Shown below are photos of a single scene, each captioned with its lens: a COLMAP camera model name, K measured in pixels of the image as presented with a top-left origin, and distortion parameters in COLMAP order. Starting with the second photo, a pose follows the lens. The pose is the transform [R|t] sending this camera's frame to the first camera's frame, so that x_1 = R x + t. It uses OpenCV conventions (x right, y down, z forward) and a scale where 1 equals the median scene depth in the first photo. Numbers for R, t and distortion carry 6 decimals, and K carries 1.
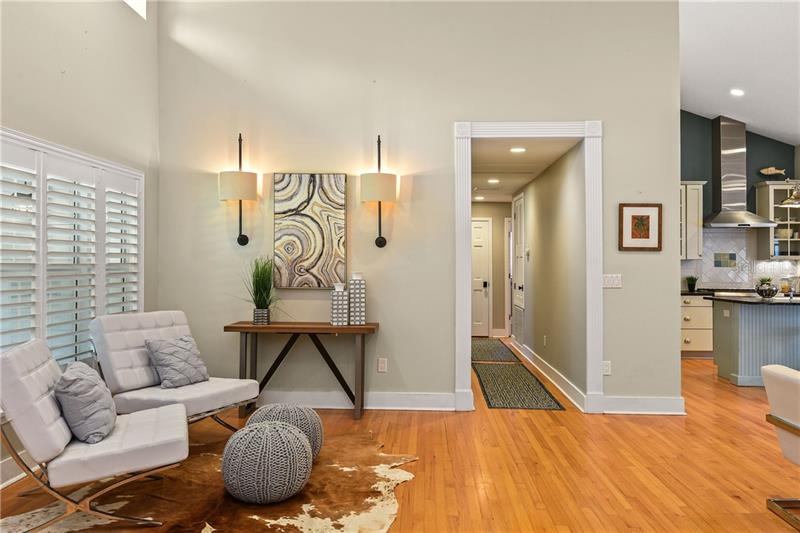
lens RADIAL K [[587.9, 0, 442.4], [0, 587.9, 266.6], [0, 0, 1]] dist [0.041491, -0.015313]
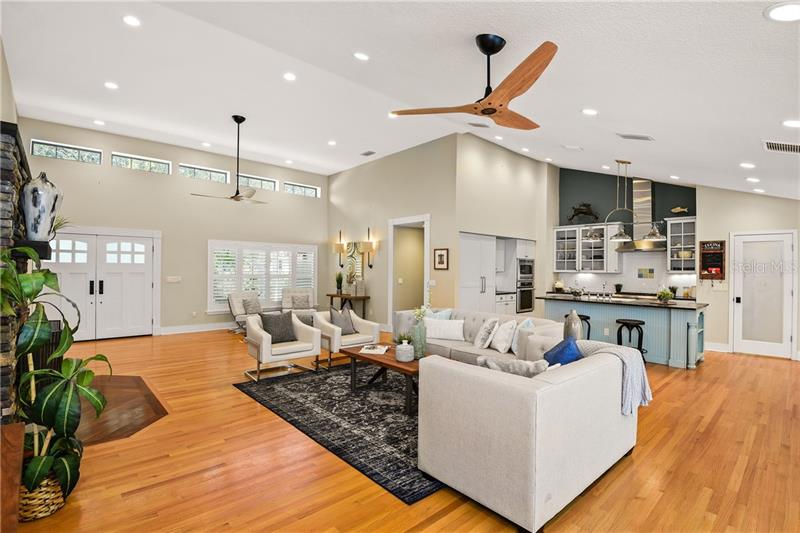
lens RADIAL K [[383.7, 0, 404.4], [0, 383.7, 269.9], [0, 0, 1]] dist [-0.014019, -0.001493]
pose [[0.718906, -0.000423, -0.695107, 1.224142], [-0.007065, 0.999944, -0.007915, -0.013389], [0.695071, 0.010602, 0.718863, -0.151625]]
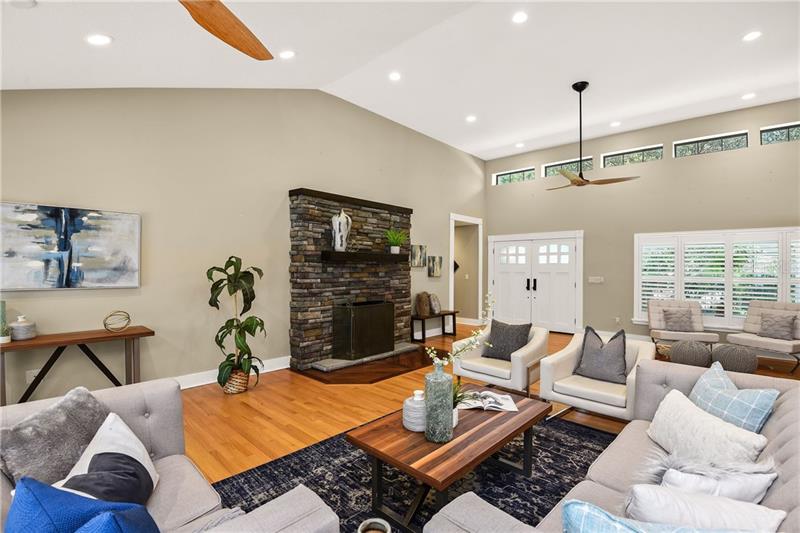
lens RADIAL K [[368.1, 0, 401.0], [0, 368.1, 266.5], [0, 0, 1]] dist [0.017468, -0.002661]
pose [[-0.642165, -0.010458, -0.766495, 1.026532], [-0.013538, 0.999906, -0.002301, -0.018763], [0.766447, 0.008899, -0.642246, 0.675273]]
